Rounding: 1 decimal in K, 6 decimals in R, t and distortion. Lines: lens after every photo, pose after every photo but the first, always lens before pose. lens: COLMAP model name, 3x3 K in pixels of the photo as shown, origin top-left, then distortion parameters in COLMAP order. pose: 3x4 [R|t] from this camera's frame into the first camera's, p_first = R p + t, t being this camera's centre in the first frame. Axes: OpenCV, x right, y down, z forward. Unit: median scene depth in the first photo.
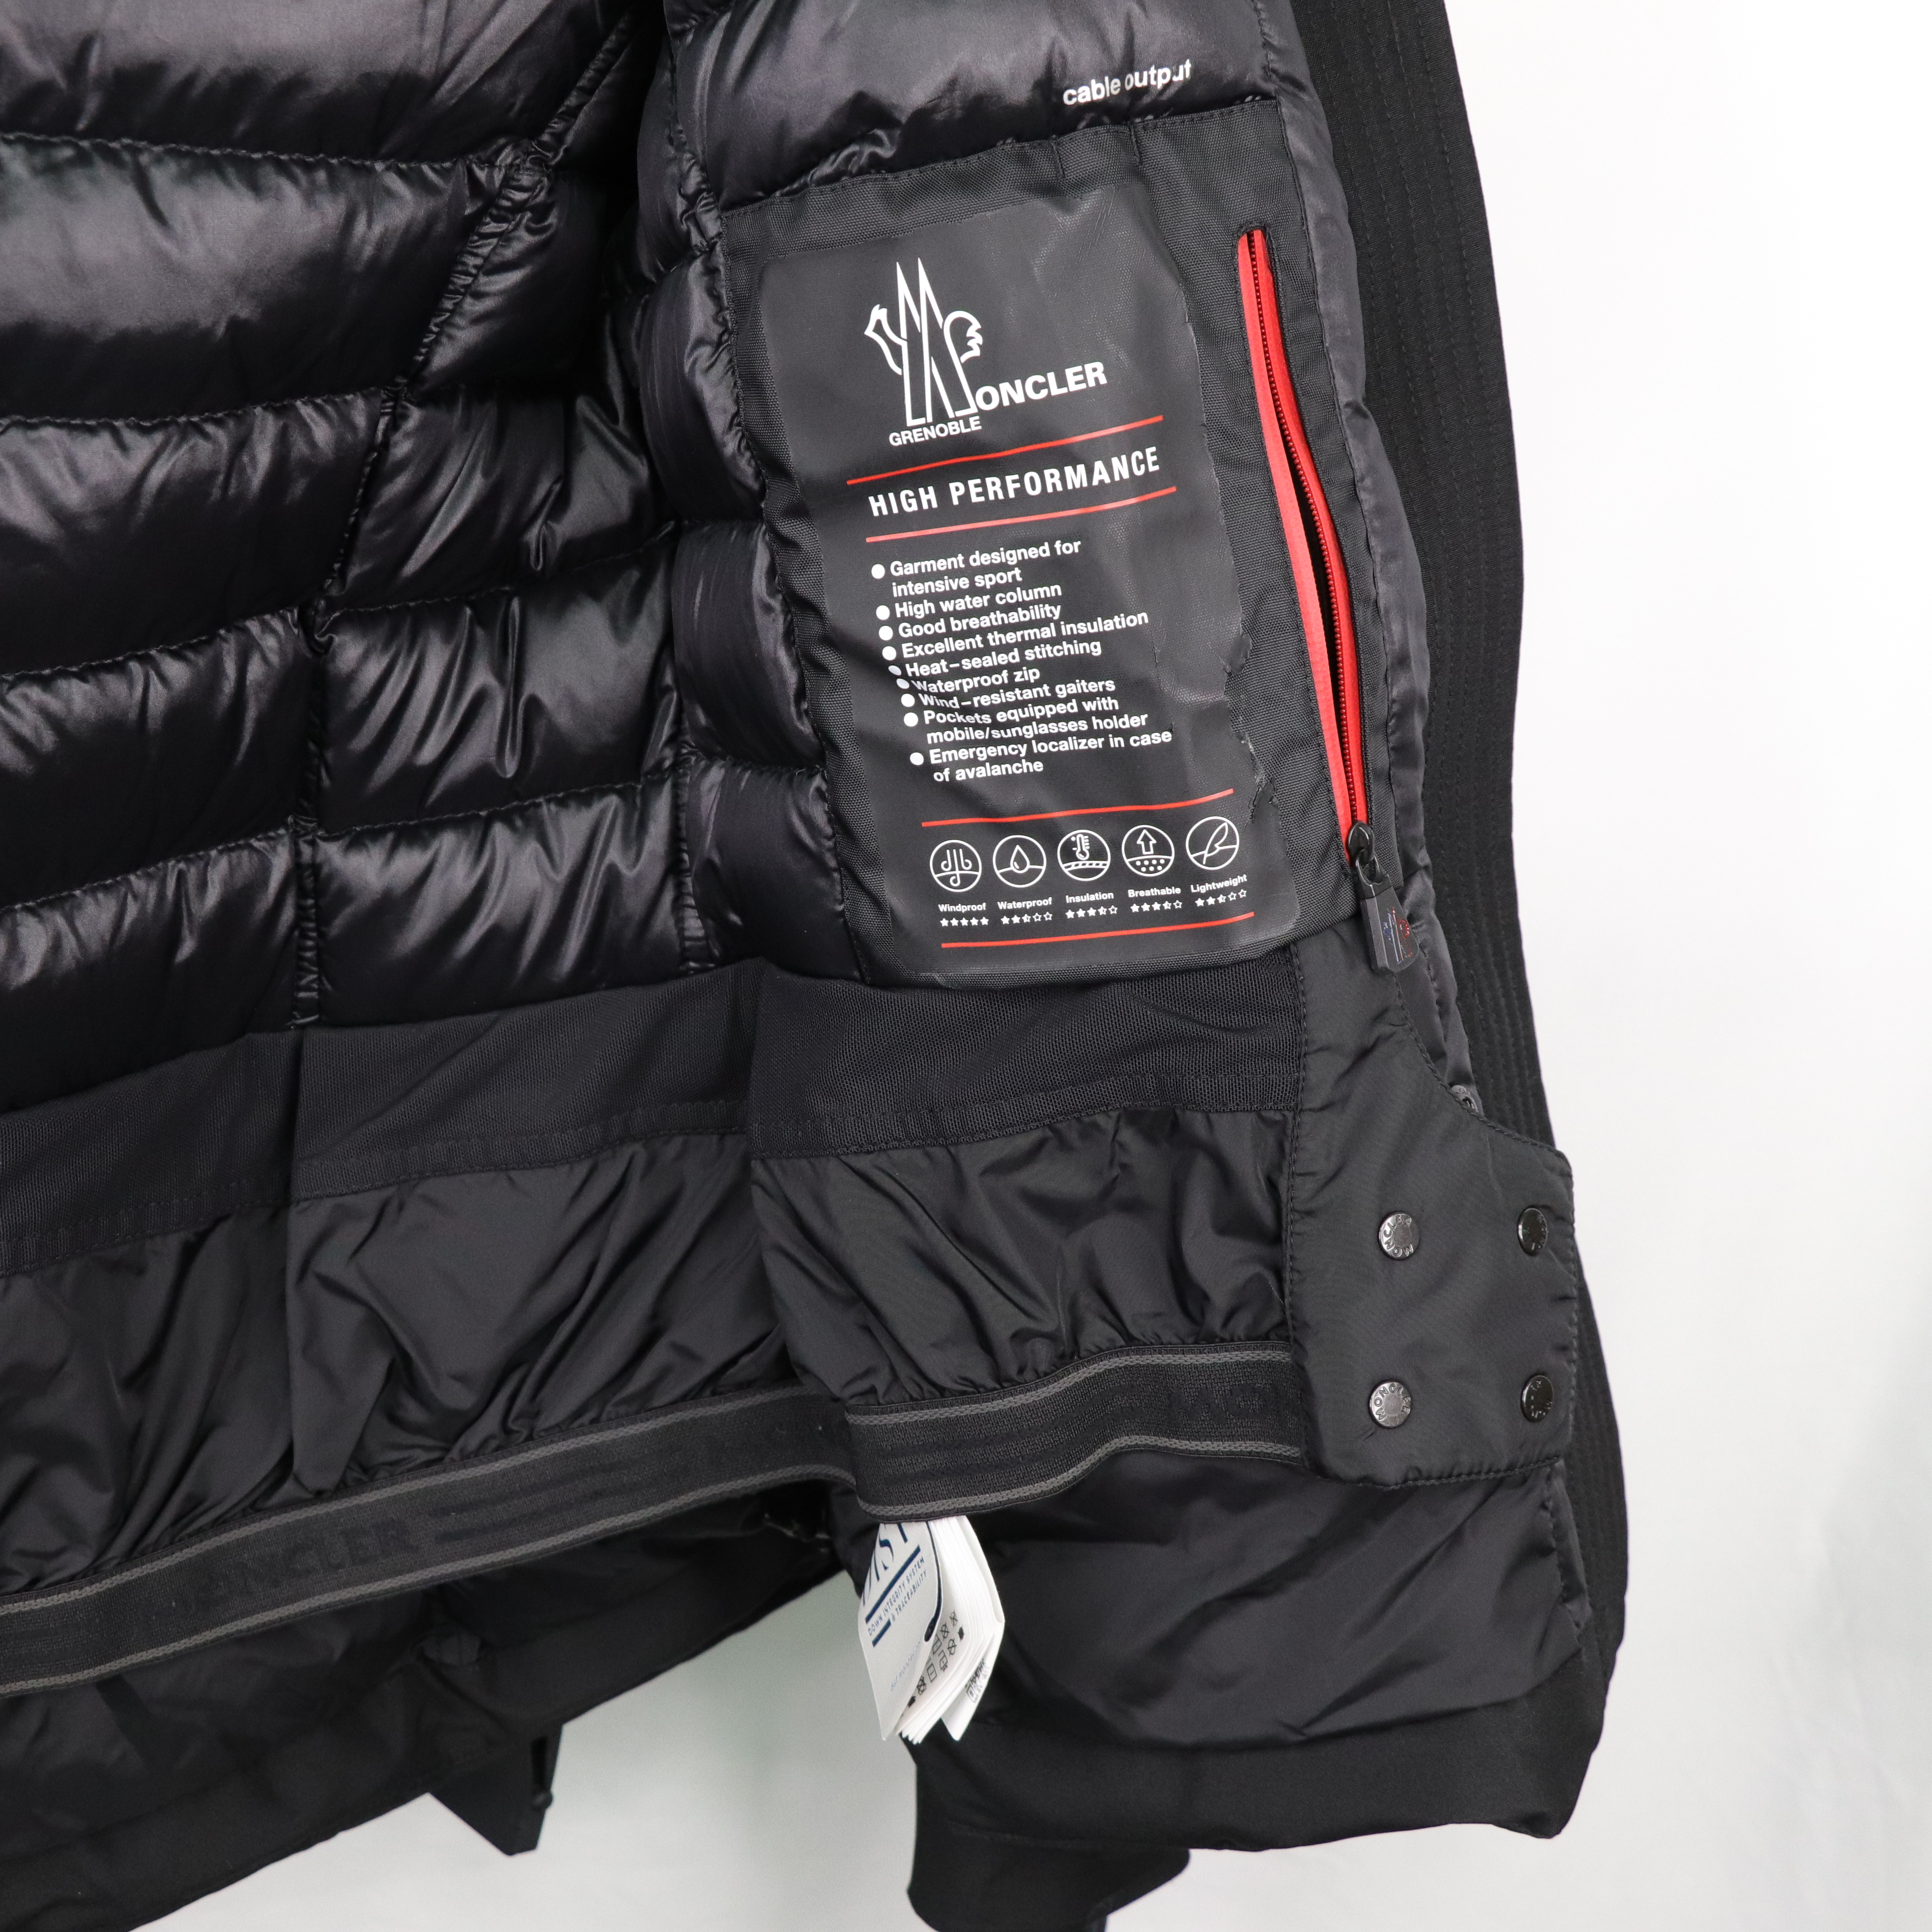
lens RADIAL K [[2827.2, 0, 966.0], [0, 2827.2, 966.0], [0, 0, 1]] dist [-0.105852, 0.101660]
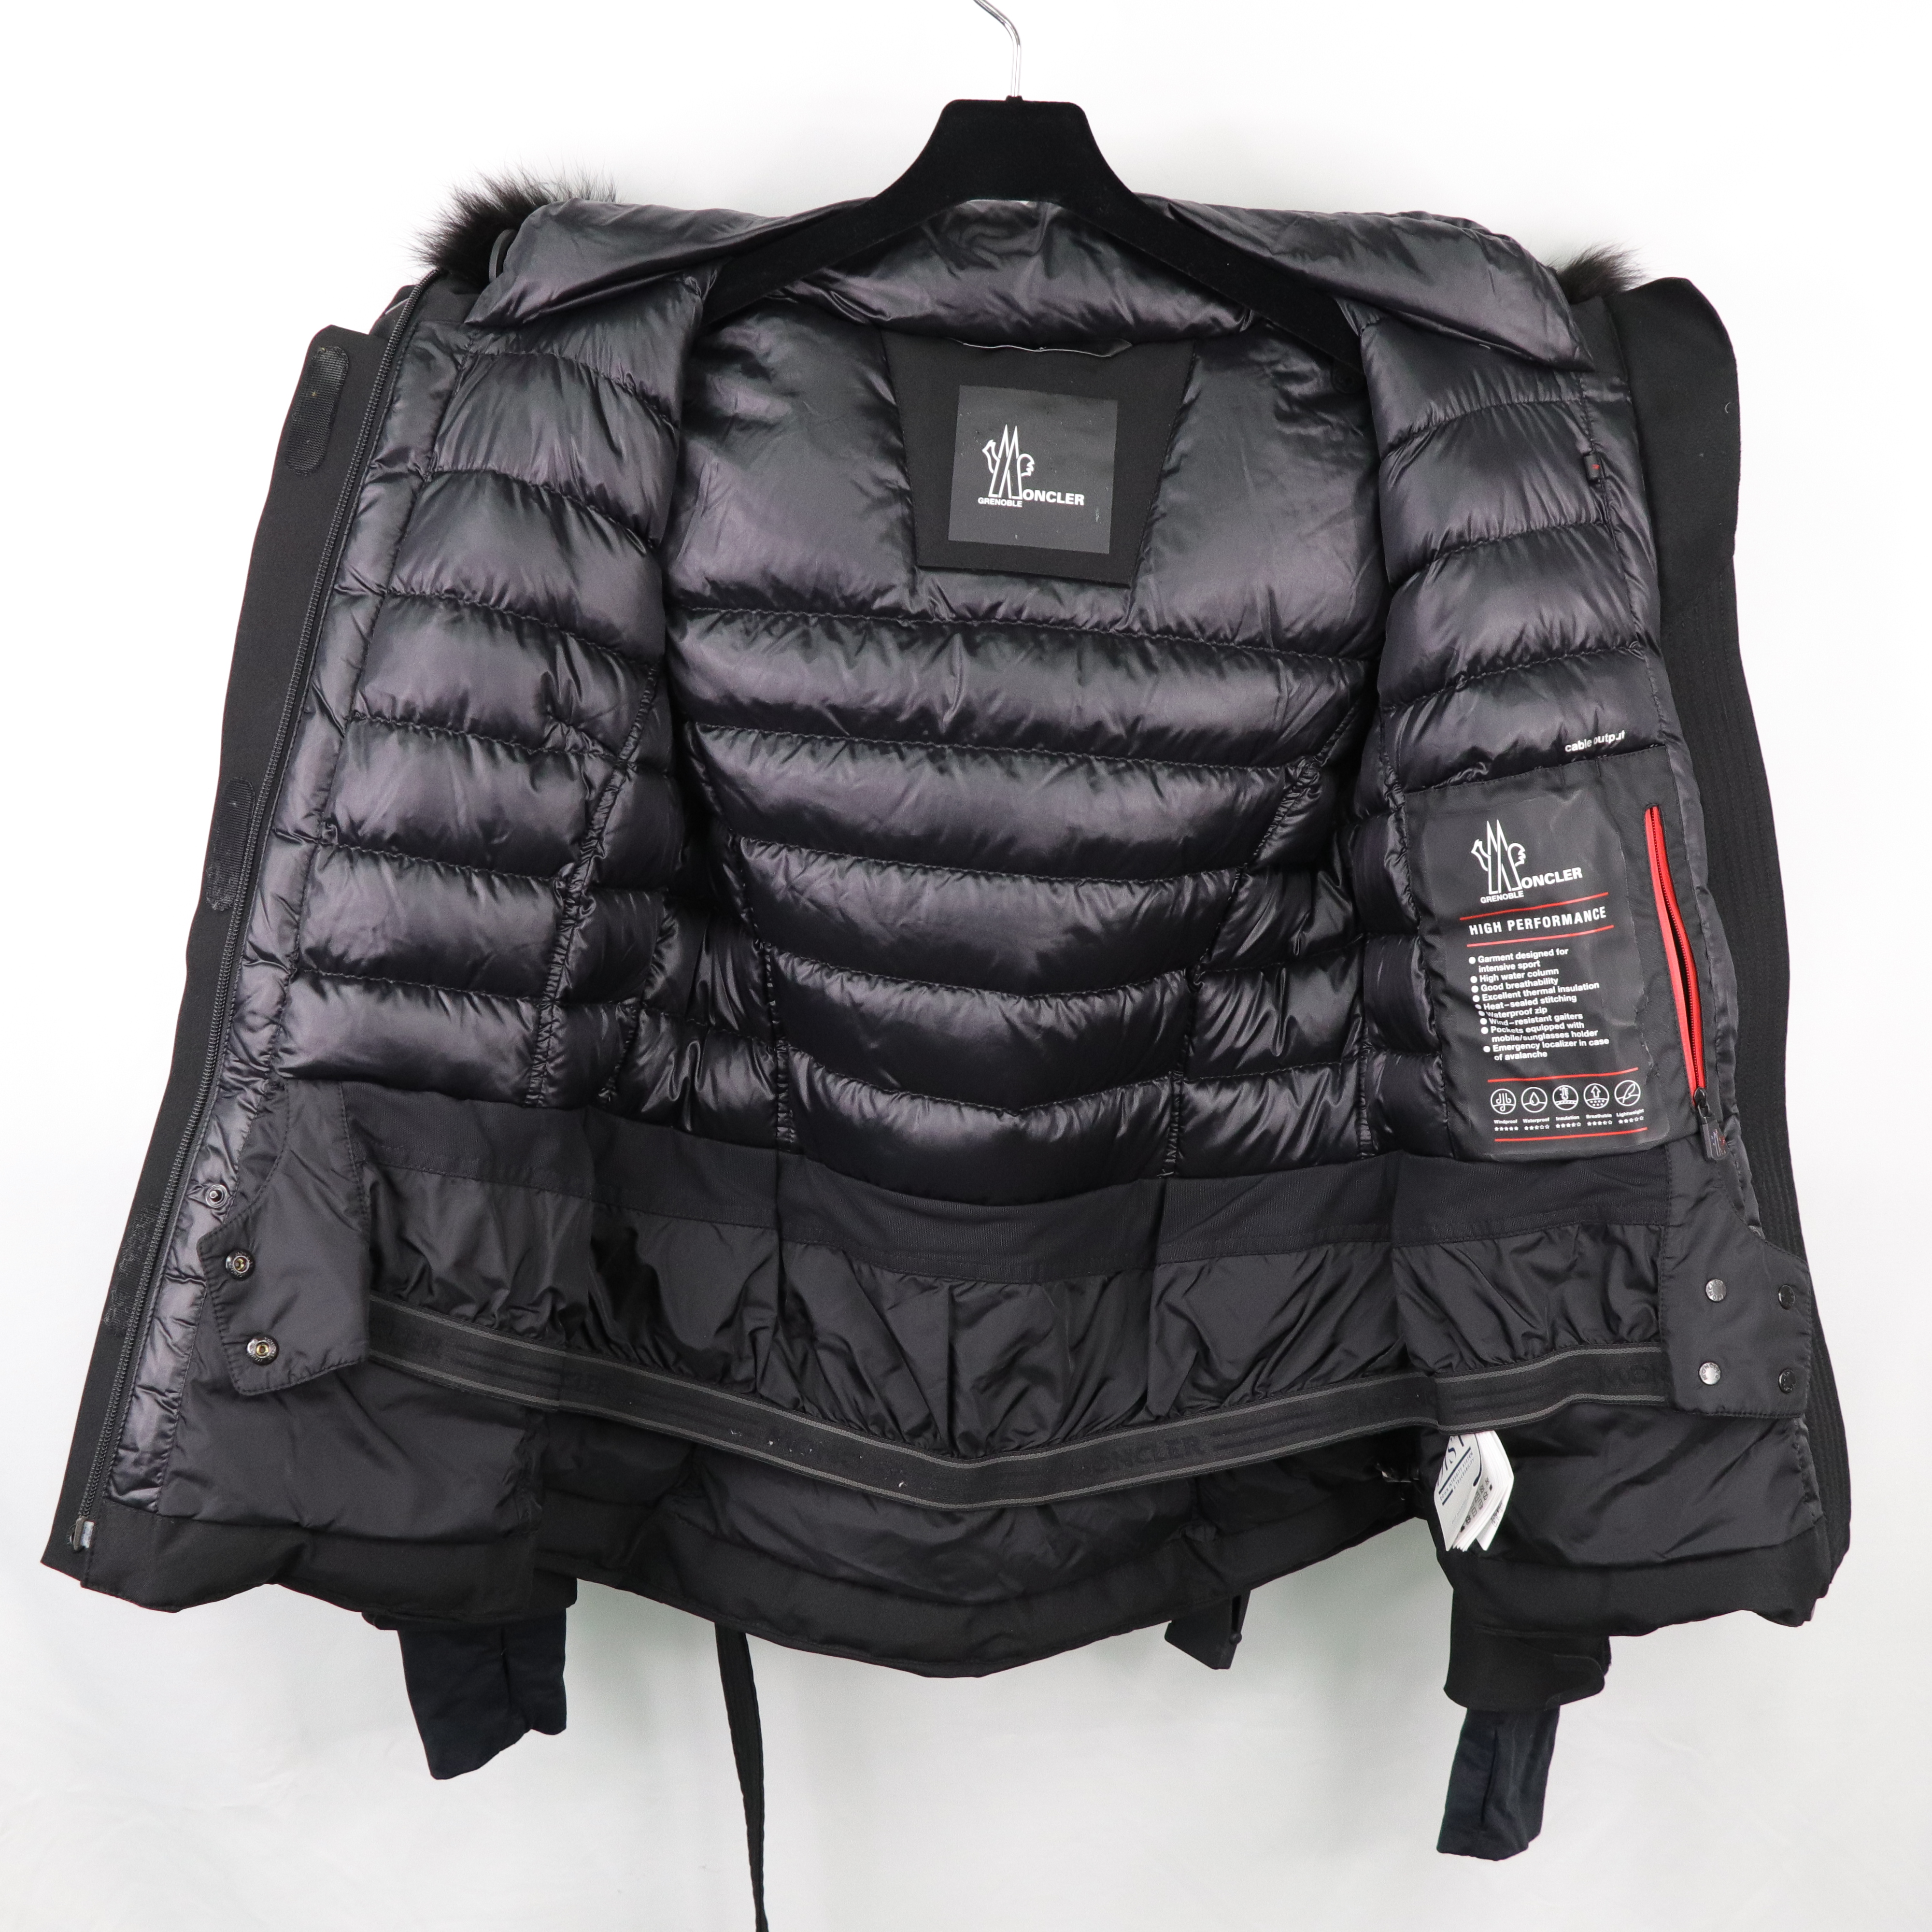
lens RADIAL K [[2620.8, 0, 966.0], [0, 2620.8, 966.0], [0, 0, 1]] dist [-0.177861, 0.359336]
pose [[0.983581, 0.030324, -0.177903, -0.054153], [-0.054931, 0.989312, -0.135069, 0.144409], [0.171906, 0.142623, 0.974734, -0.939794]]
